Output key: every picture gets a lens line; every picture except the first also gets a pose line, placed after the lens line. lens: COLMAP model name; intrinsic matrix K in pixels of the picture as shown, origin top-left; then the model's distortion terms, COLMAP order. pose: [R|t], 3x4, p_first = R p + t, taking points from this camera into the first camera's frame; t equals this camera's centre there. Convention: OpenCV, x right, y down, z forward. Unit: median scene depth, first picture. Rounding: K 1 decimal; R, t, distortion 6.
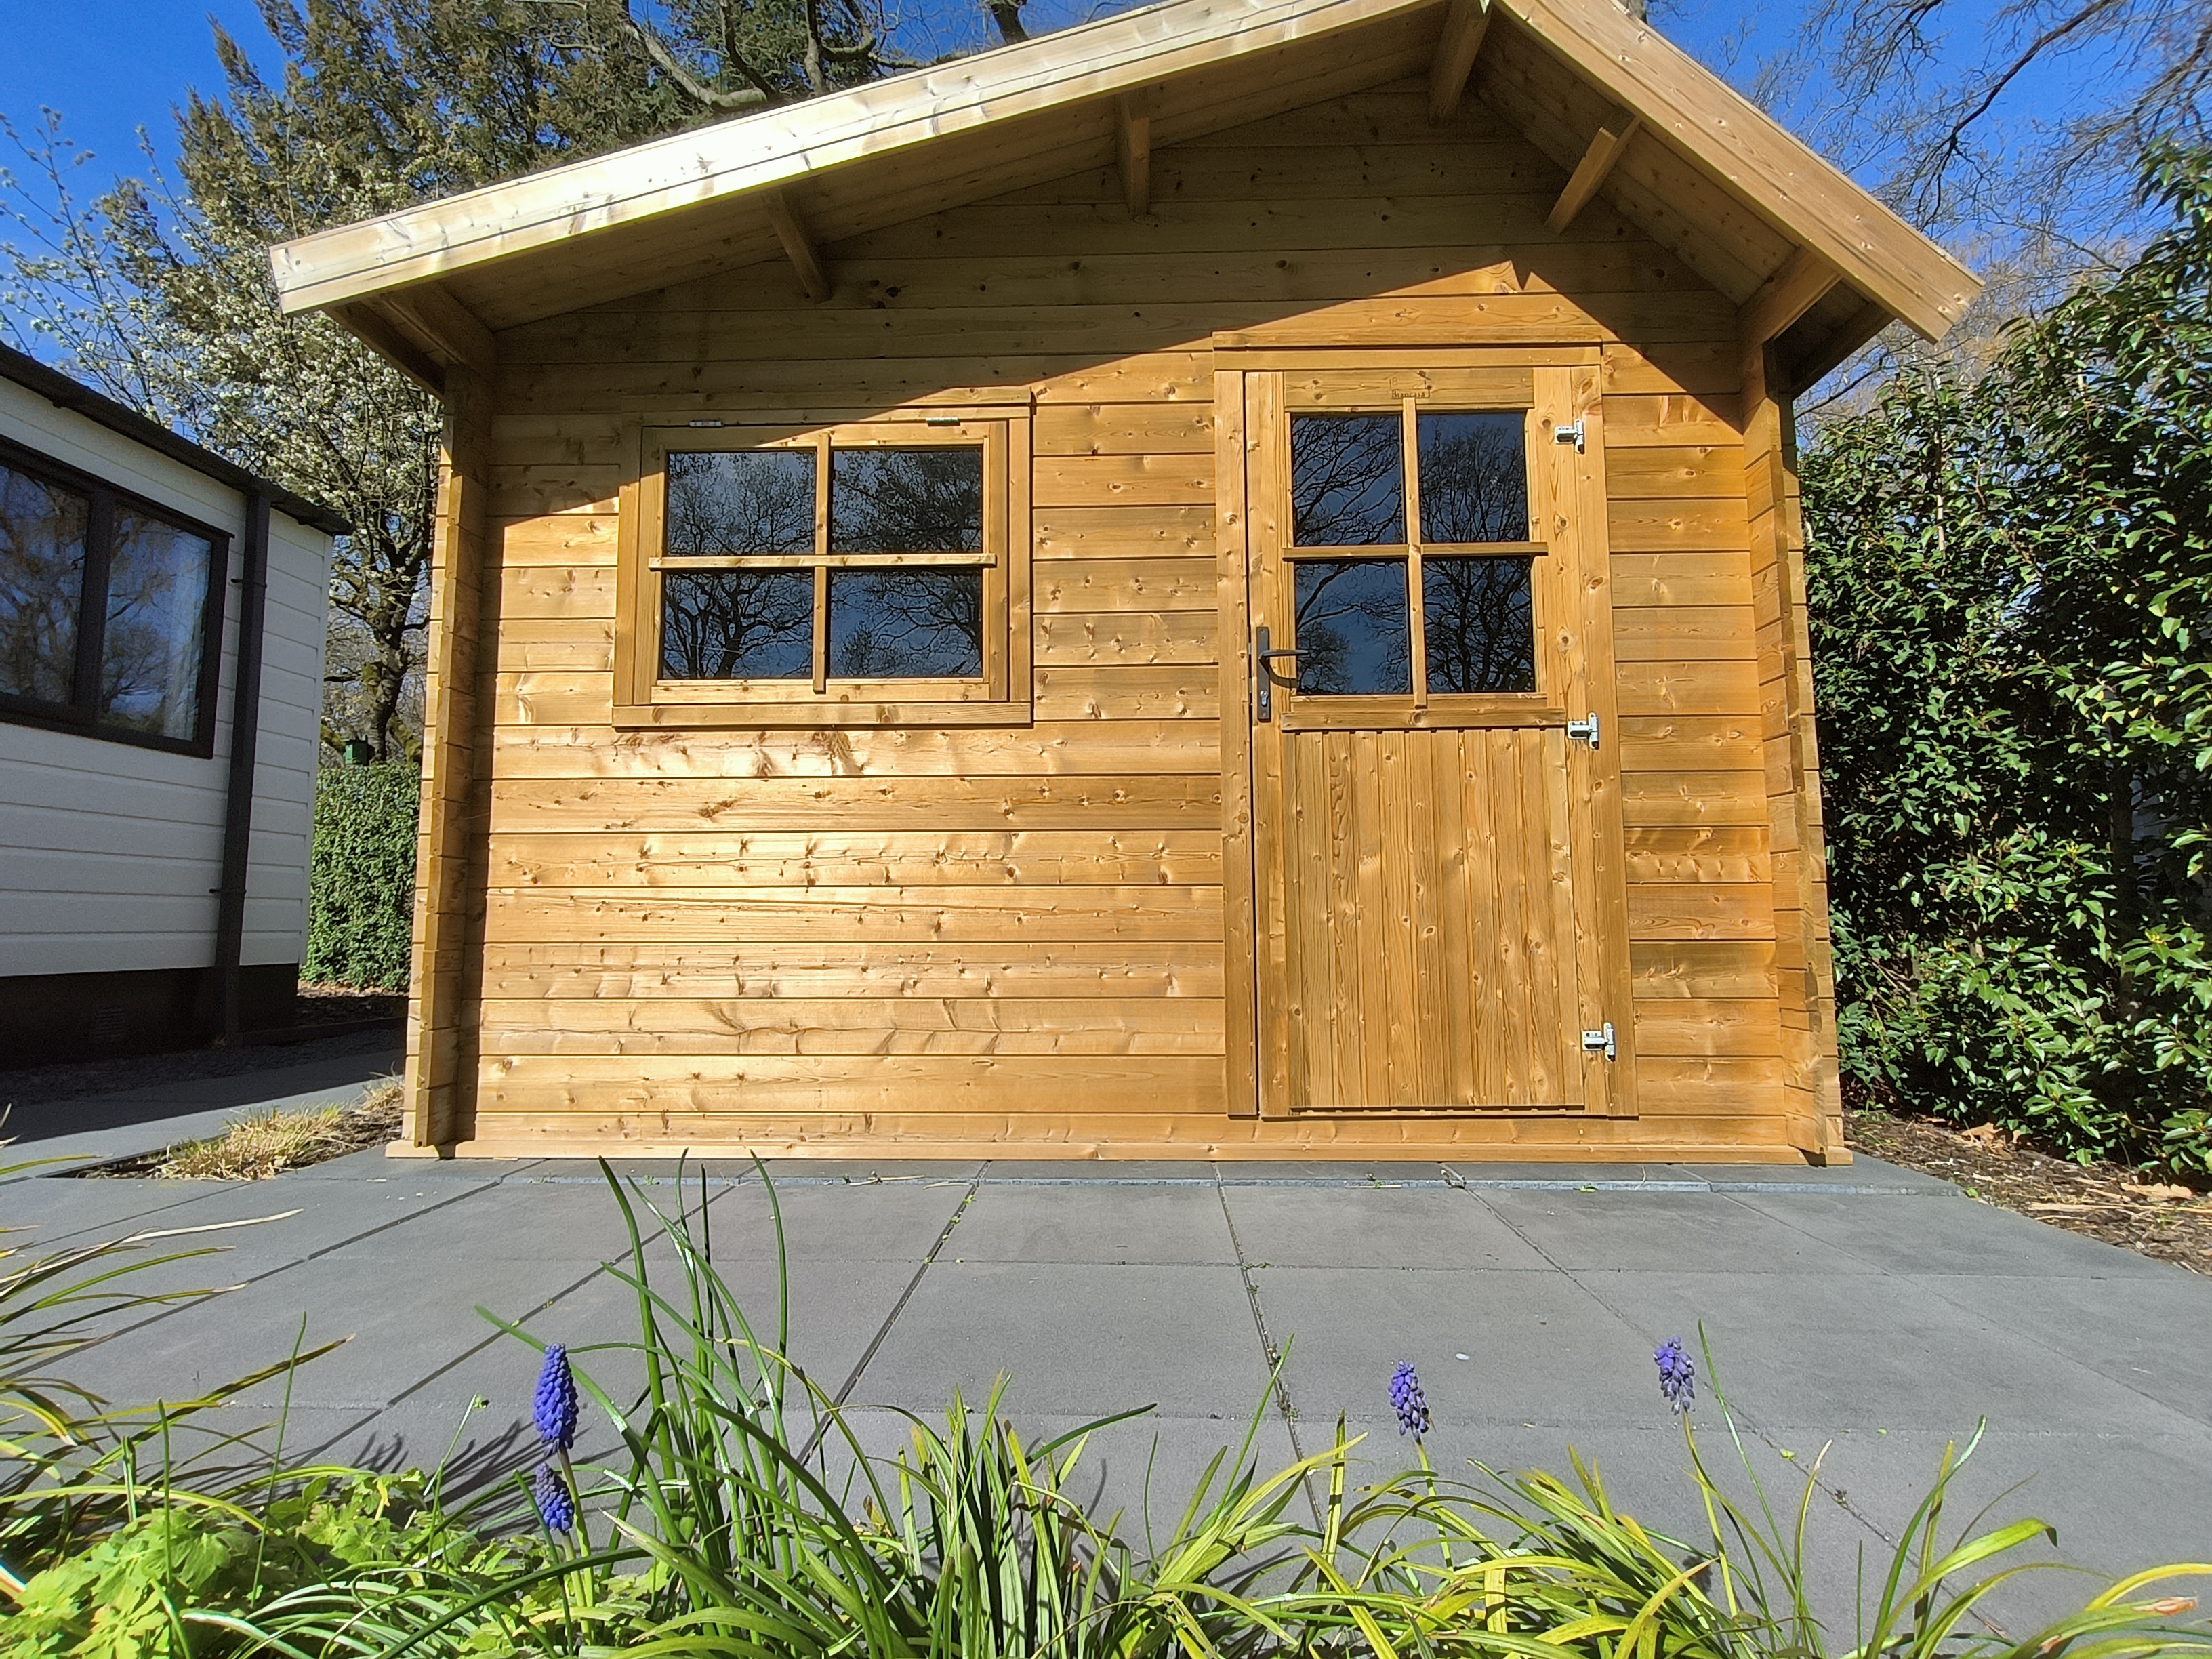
lens RADIAL K [[1036.8, 0, 1105.0], [0, 1036.8, 838.3], [0, 0, 1]] dist [0.001022, 0.000896]
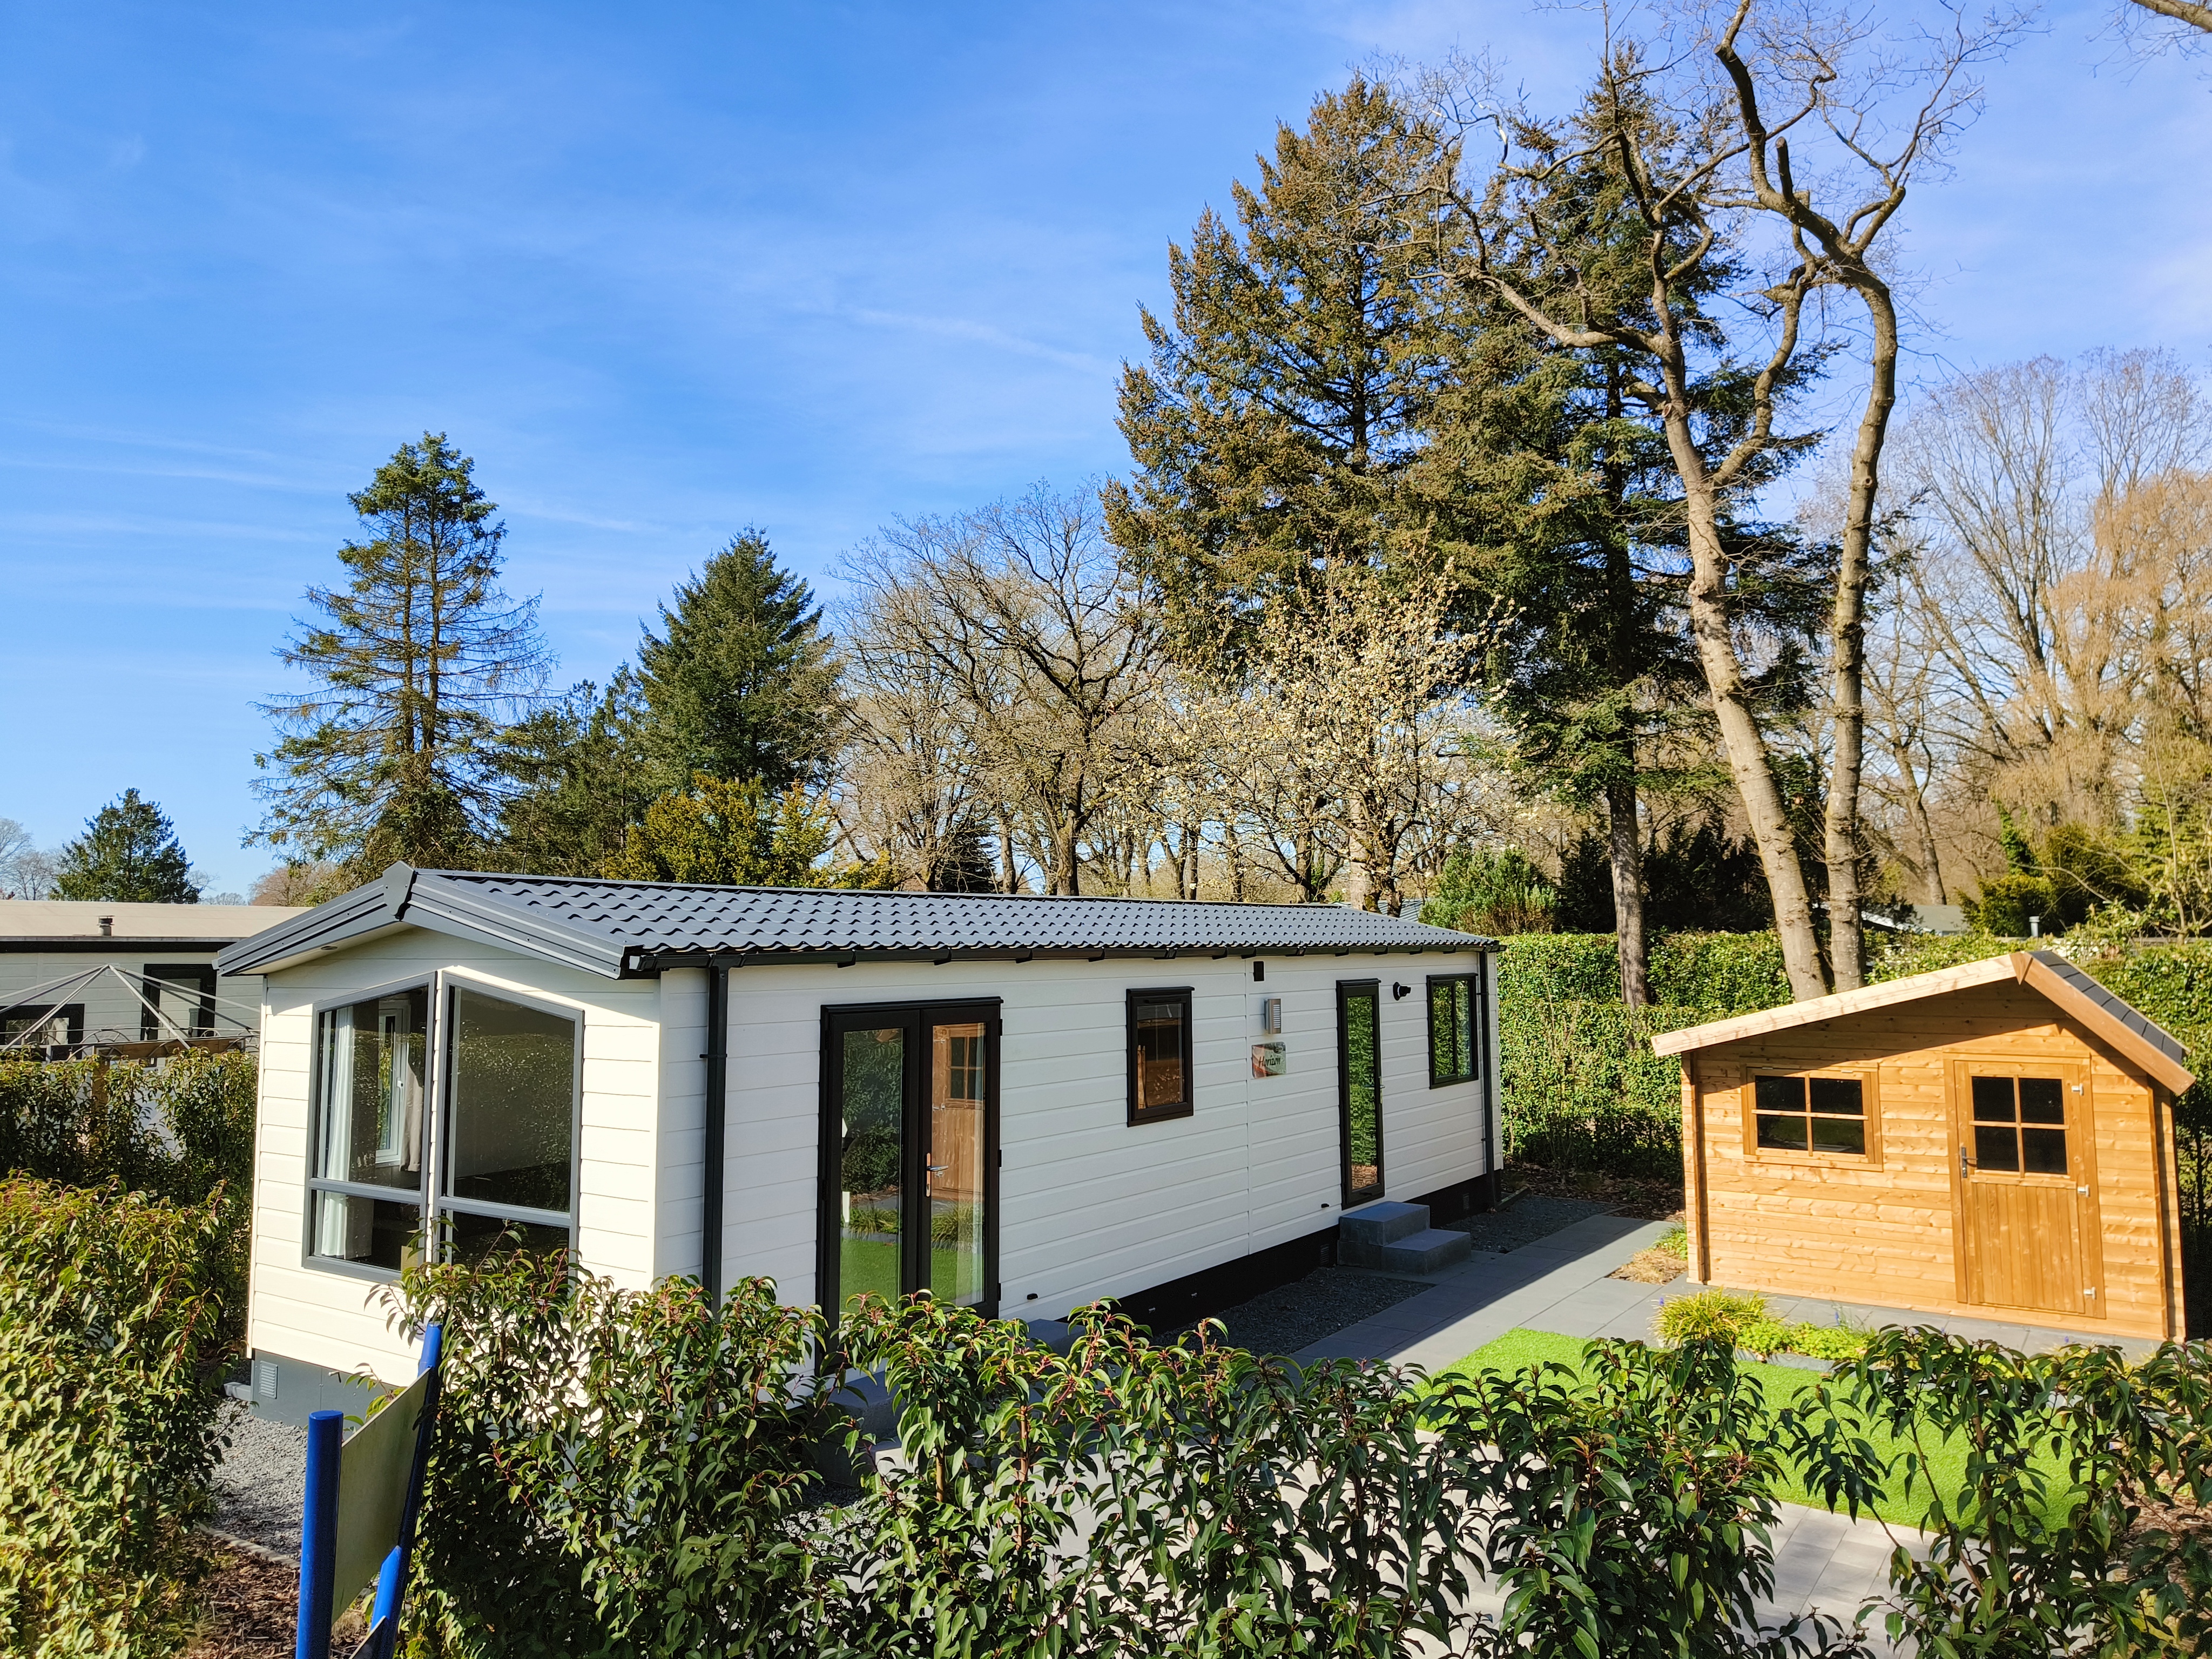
lens RADIAL K [[1536.6, 0, 1106.0], [0, 1536.6, 829.5], [0, 0, 1]] dist [0.020446, -0.002691]
pose [[0.837427, -0.045236, -0.544673, 0.566470], [0.051467, 0.998667, -0.003812, -1.266953], [0.544120, -0.024840, 0.838640, -4.290228]]
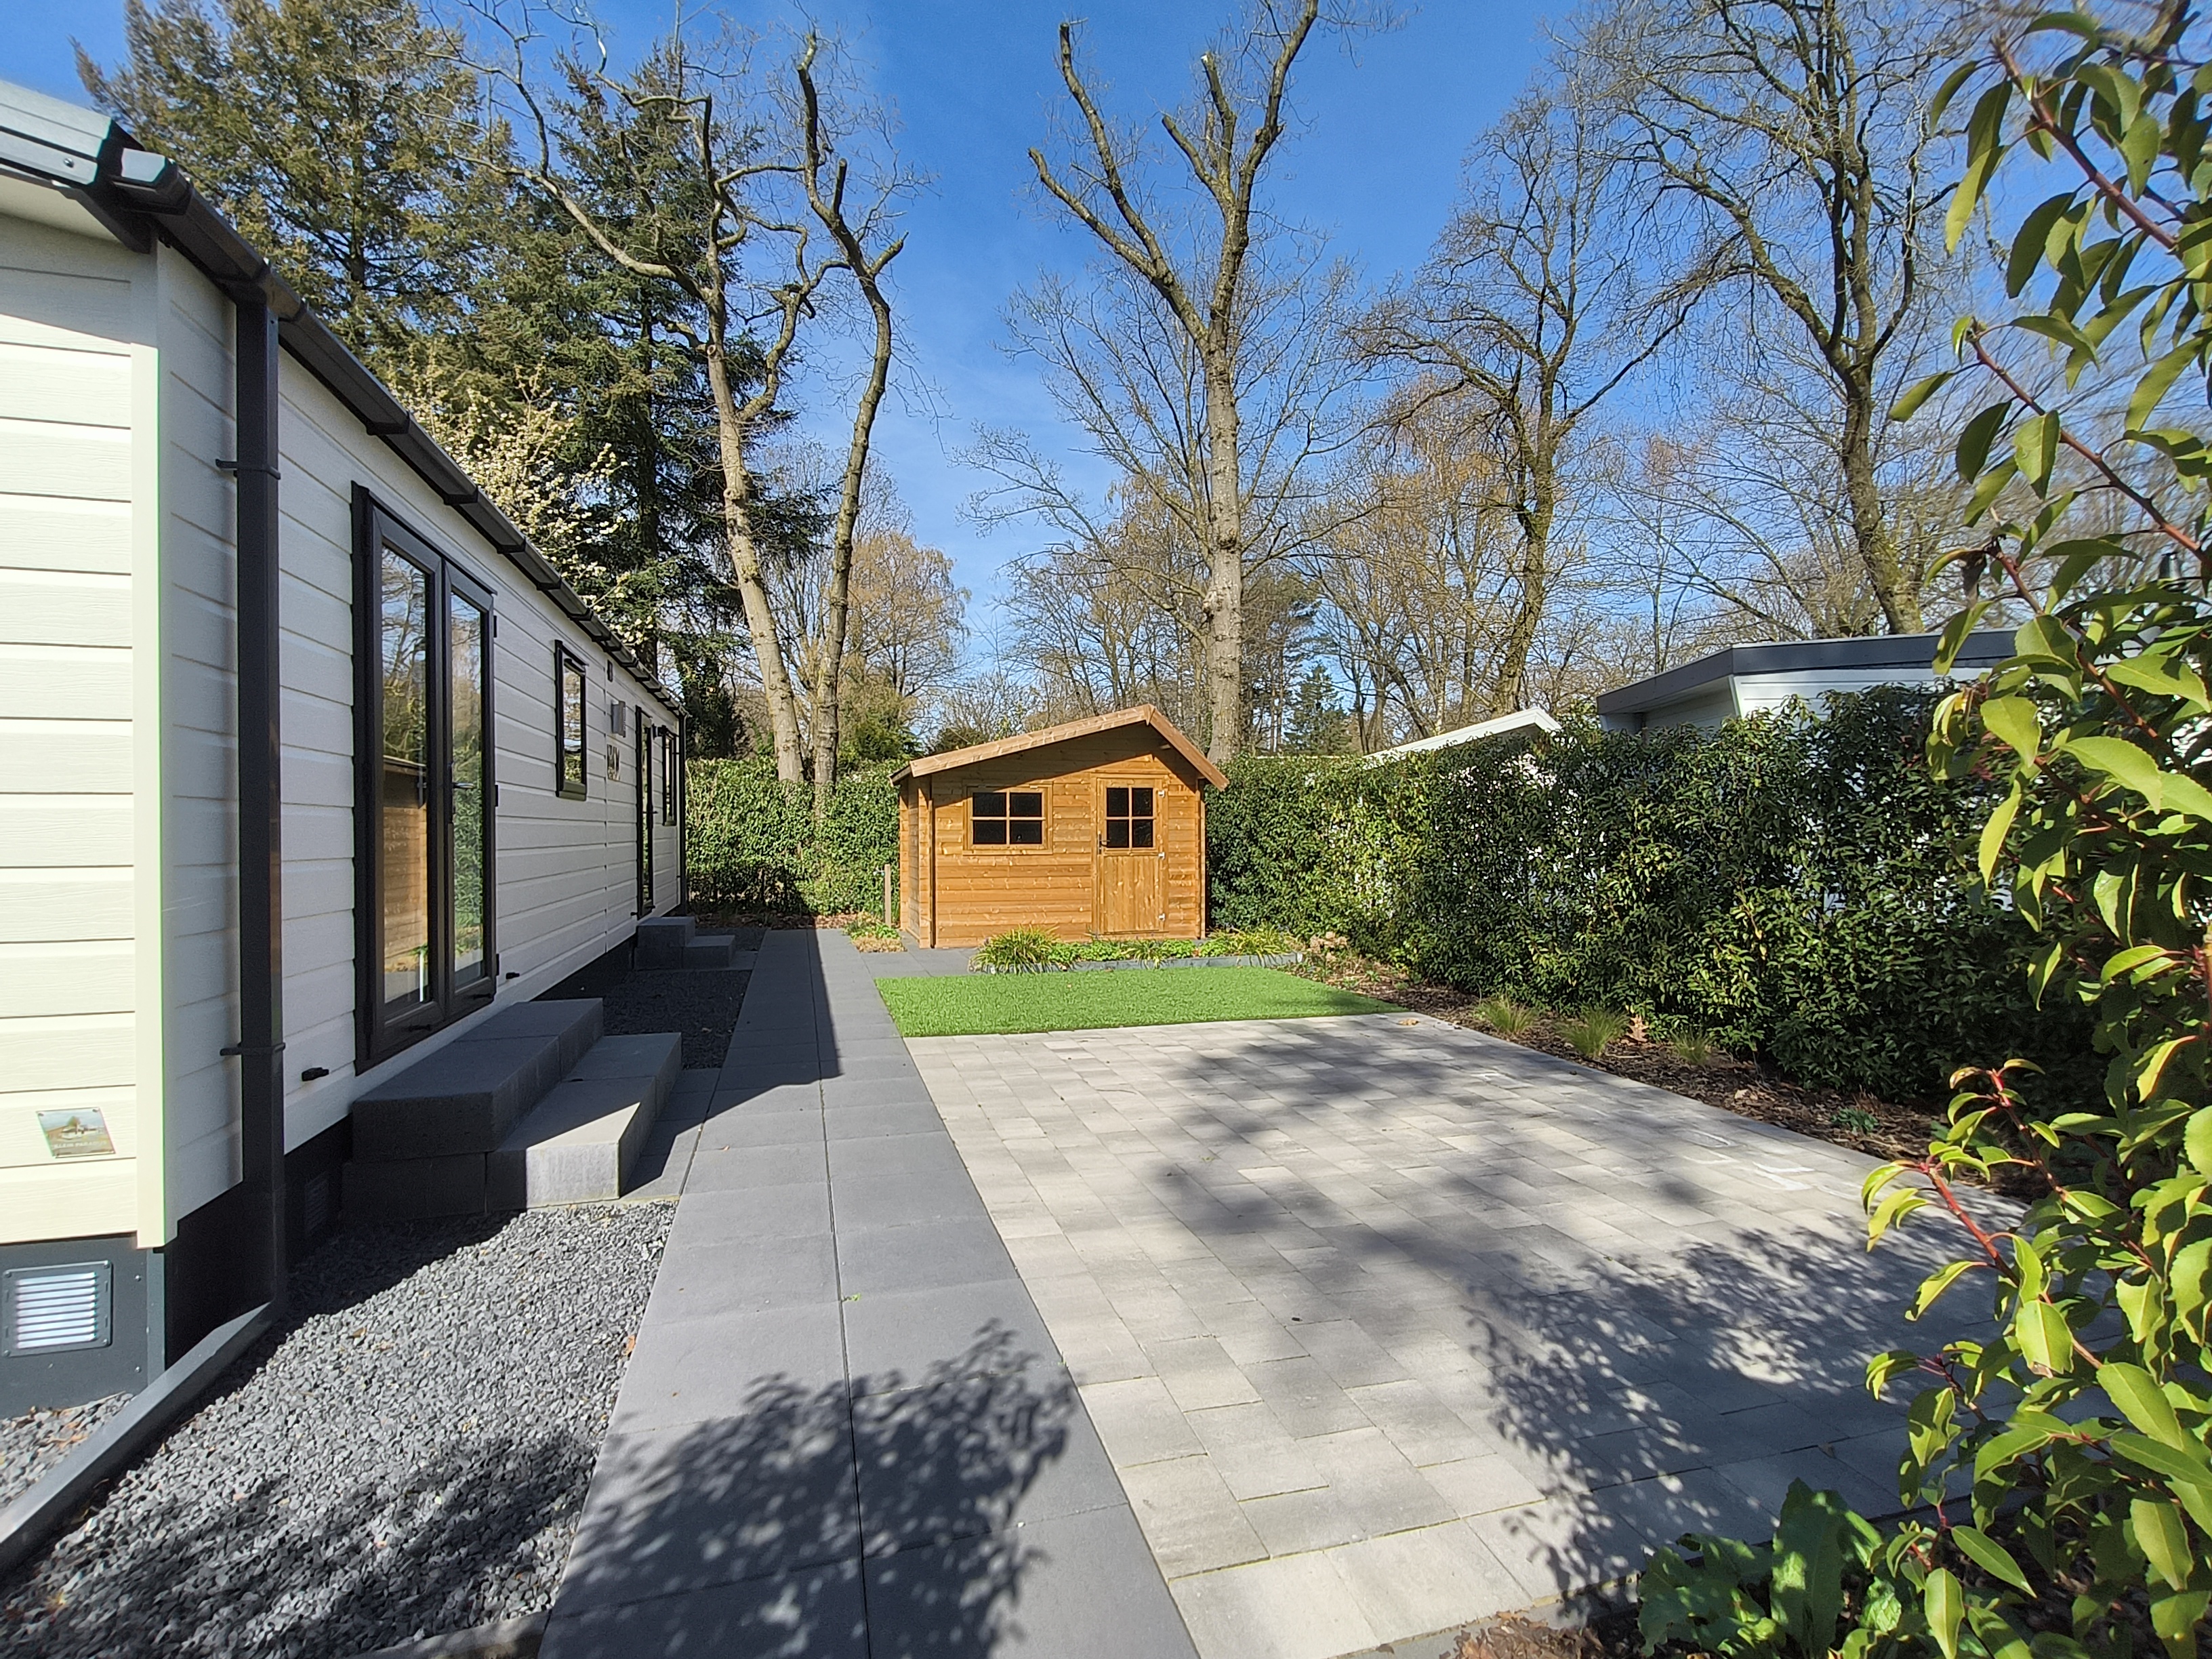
lens RADIAL K [[1027.6, 0, 1106.0], [0, 1027.6, 829.5], [0, 0, 1]] dist [0.017789, -0.004592]
pose [[0.950907, -0.000526, 0.309477, -1.272409], [-0.026052, 0.996313, 0.081741, -0.604364], [-0.308379, -0.085791, 0.947387, -3.450977]]
